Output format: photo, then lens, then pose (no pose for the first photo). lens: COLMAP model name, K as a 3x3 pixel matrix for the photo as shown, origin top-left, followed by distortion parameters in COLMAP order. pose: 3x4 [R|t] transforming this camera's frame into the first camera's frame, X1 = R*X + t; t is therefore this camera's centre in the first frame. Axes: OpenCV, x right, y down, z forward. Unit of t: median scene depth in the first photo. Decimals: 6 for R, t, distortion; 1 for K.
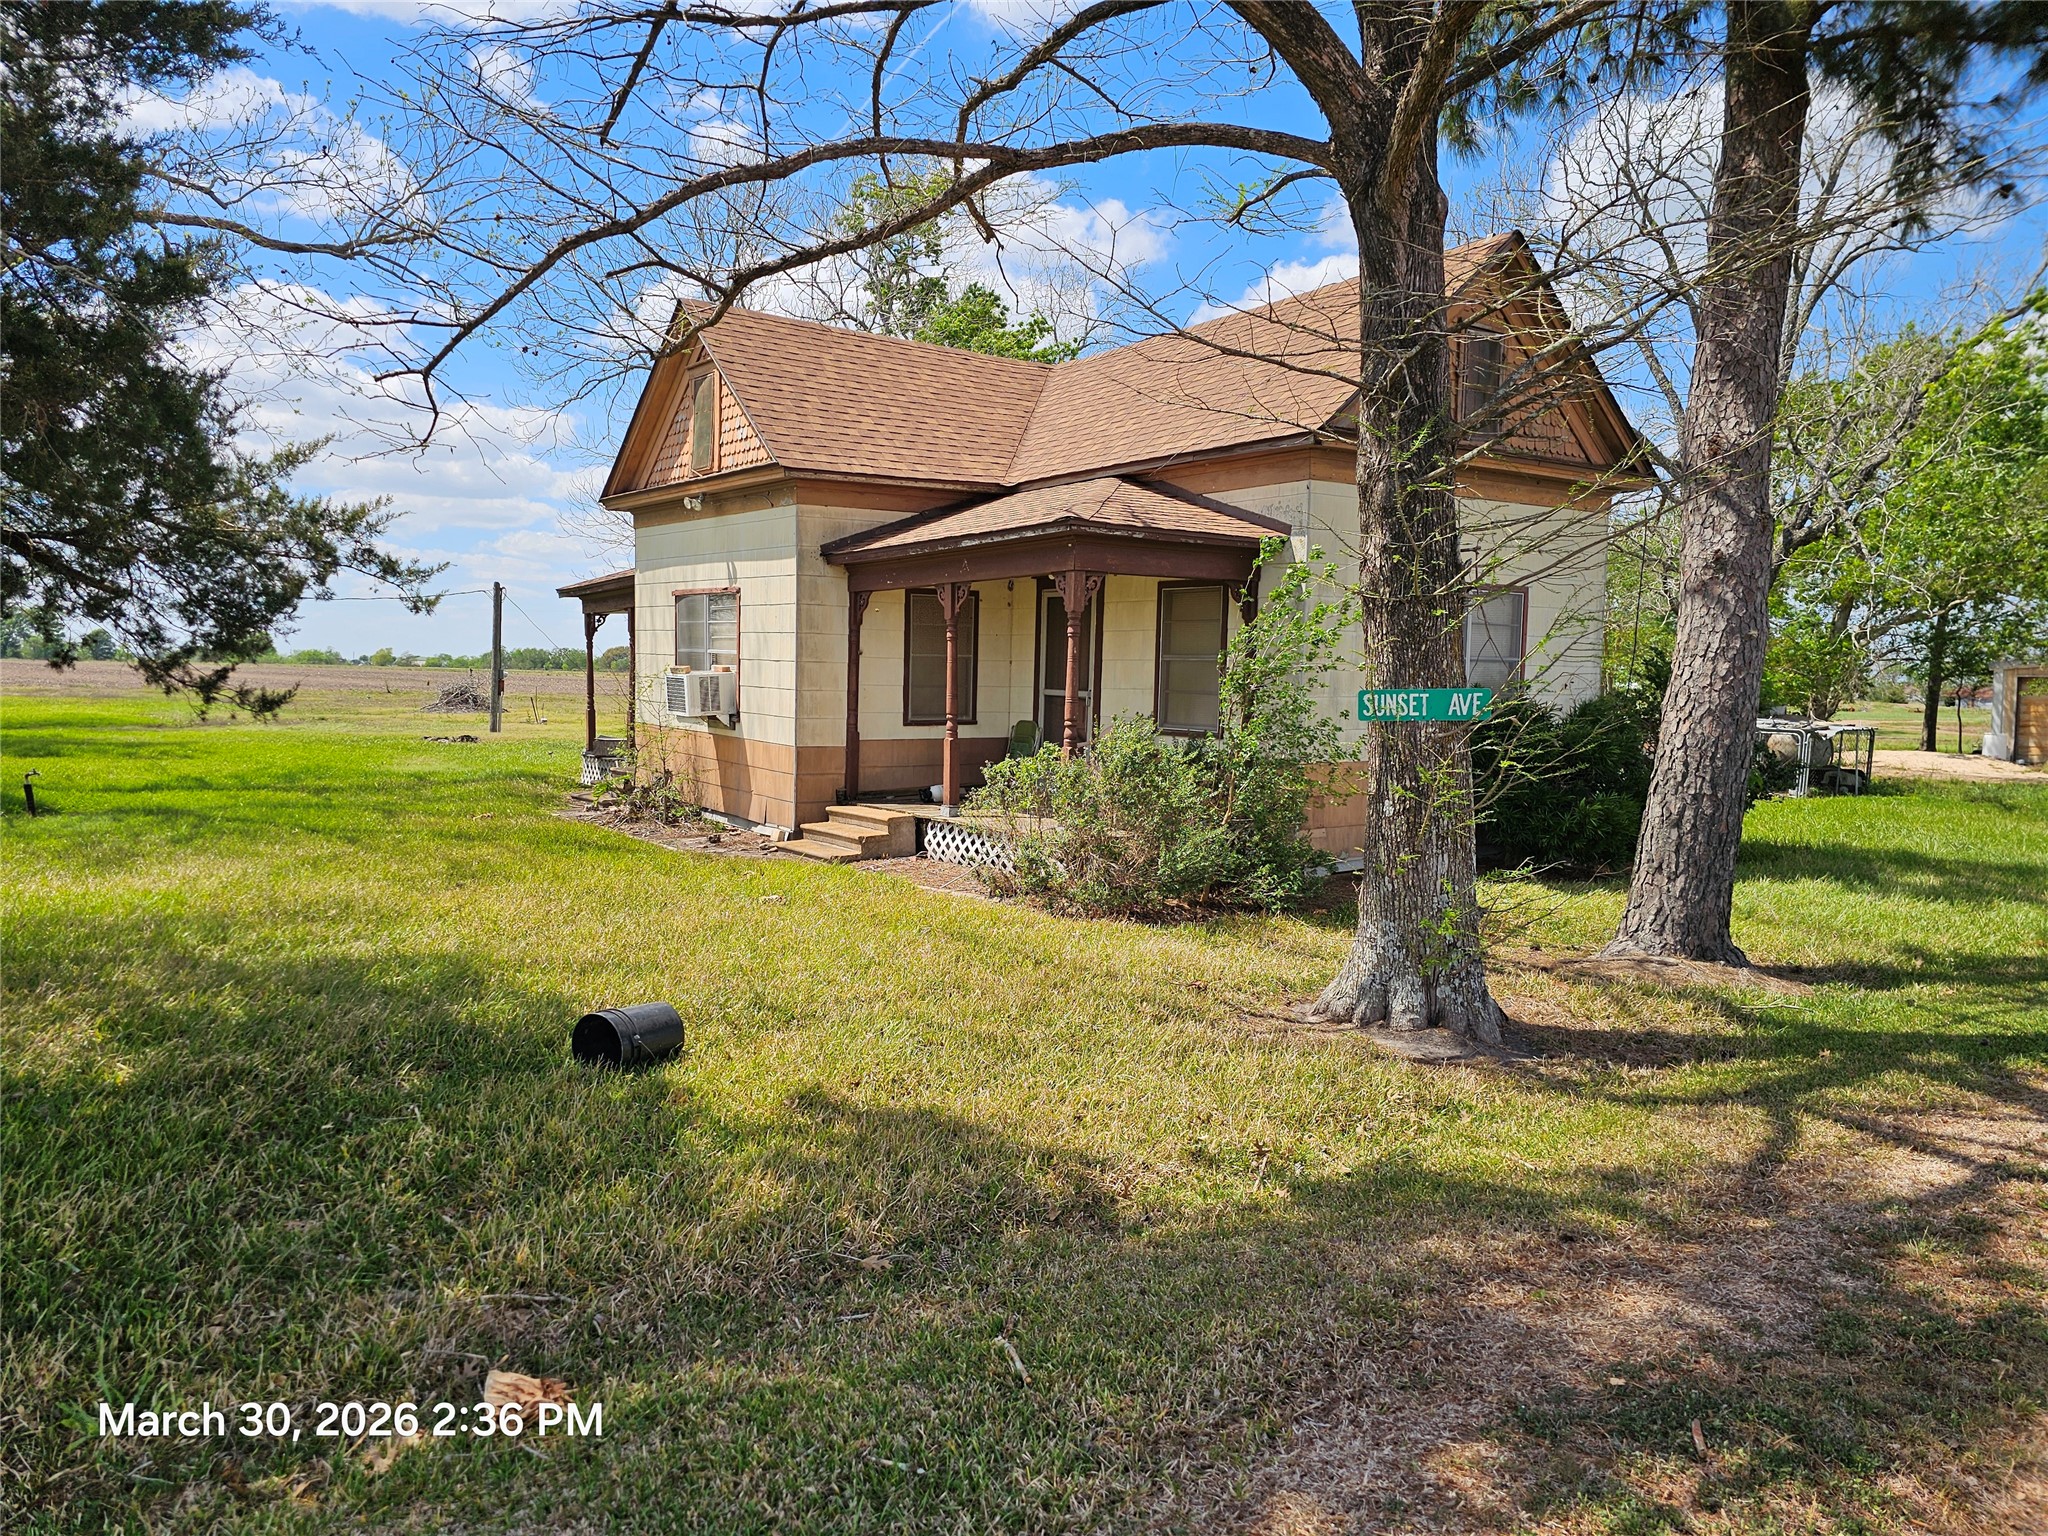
lens RADIAL K [[1363.6, 0, 1024.0], [0, 1363.6, 768.0], [0, 0, 1]] dist [0.068111, -0.057936]
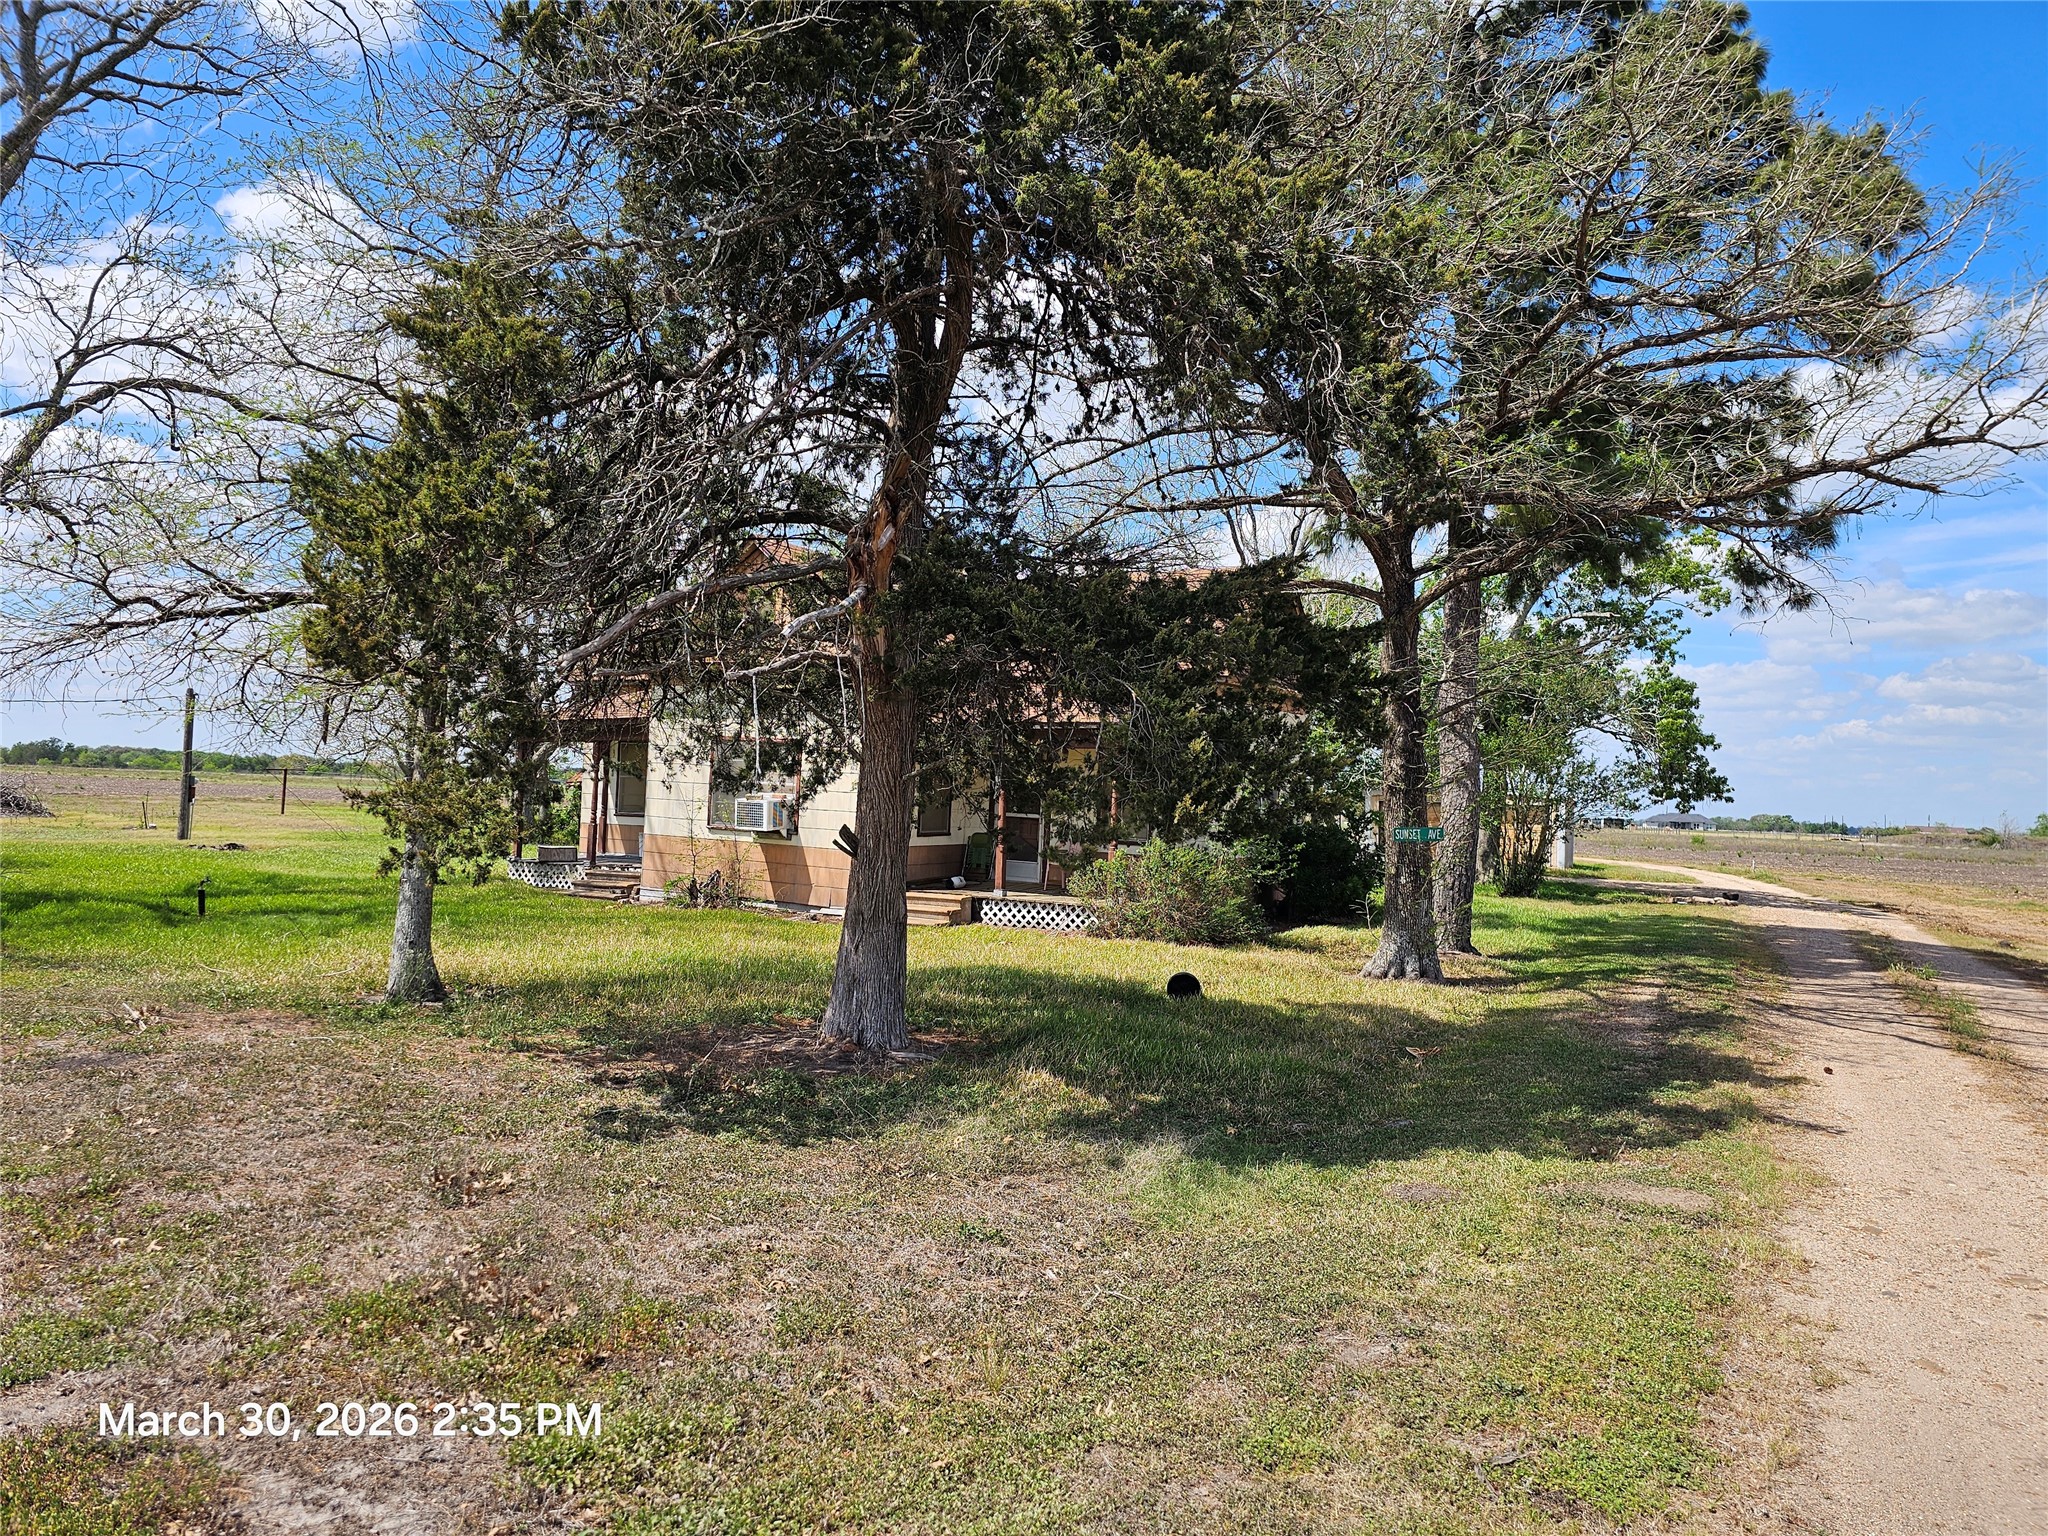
lens RADIAL K [[1355.2, 0, 1024.0], [0, 1355.2, 768.0], [0, 0, 1]] dist [0.074103, 0.000340]
pose [[0.906287, 0.023282, 0.422021, -0.995419], [0.008238, 0.997319, -0.072712, 0.002420], [-0.422583, 0.069375, 0.903665, -0.618757]]
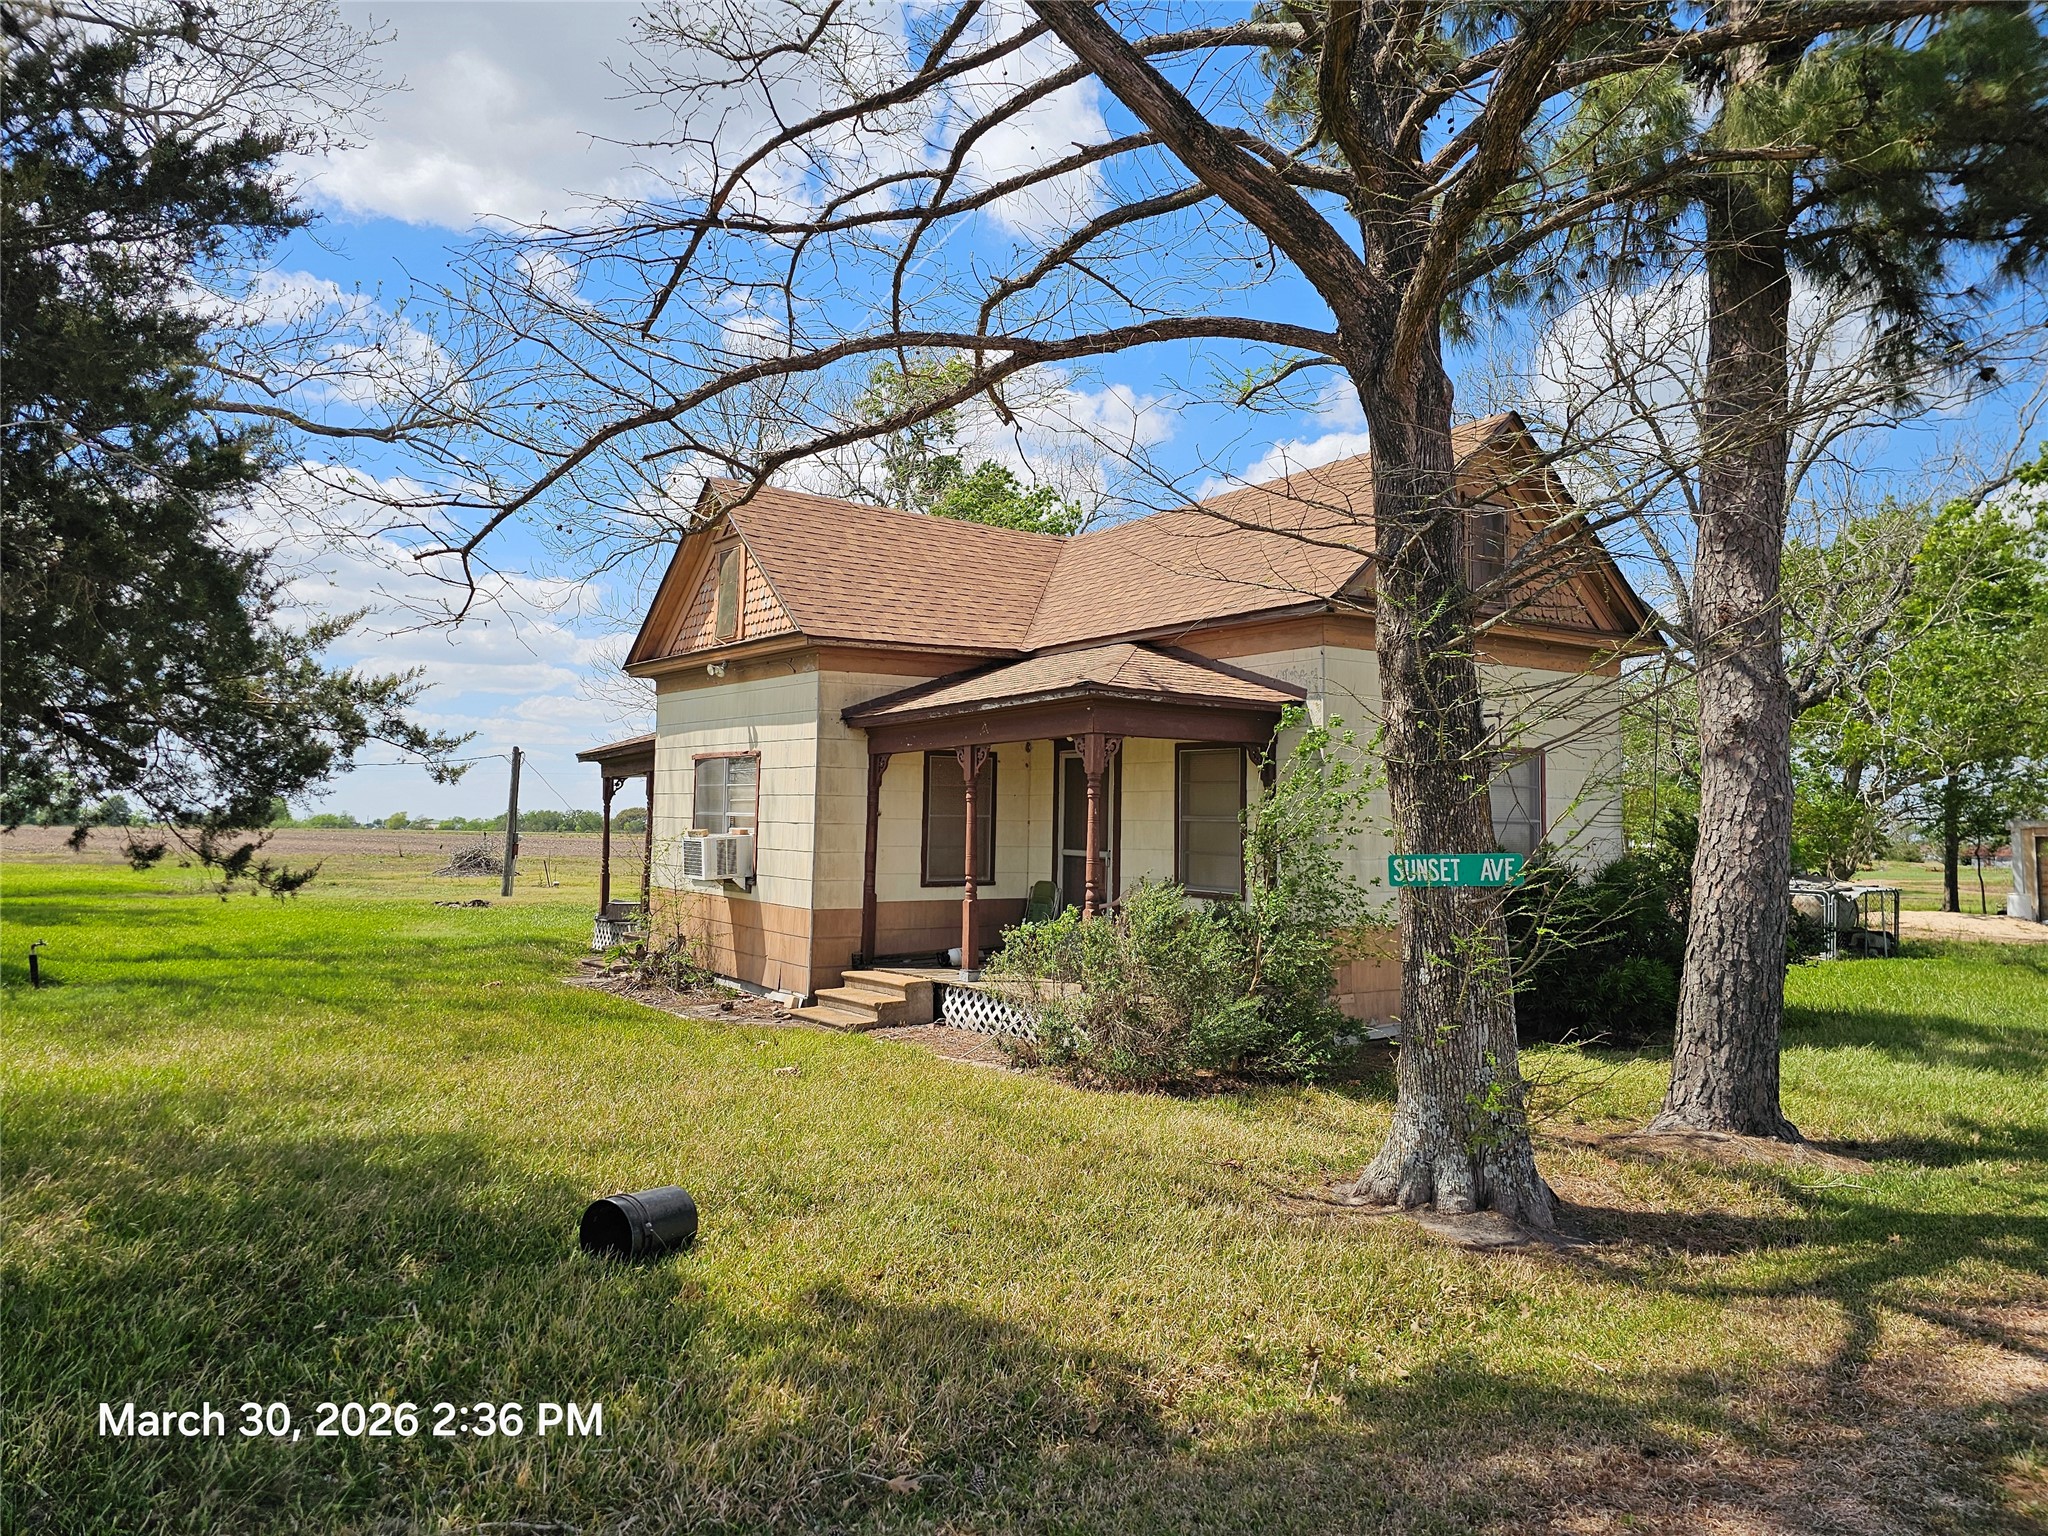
lens RADIAL K [[1359.3, 0, 1032.5], [0, 1359.3, 743.4], [0, 0, 1]] dist [0.070092, -0.056802]
pose [[0.999989, -0.004479, -0.001065, -0.009488], [0.004297, 0.991033, -0.133545, -0.004977], [0.001654, 0.133539, 0.991042, 0.007081]]
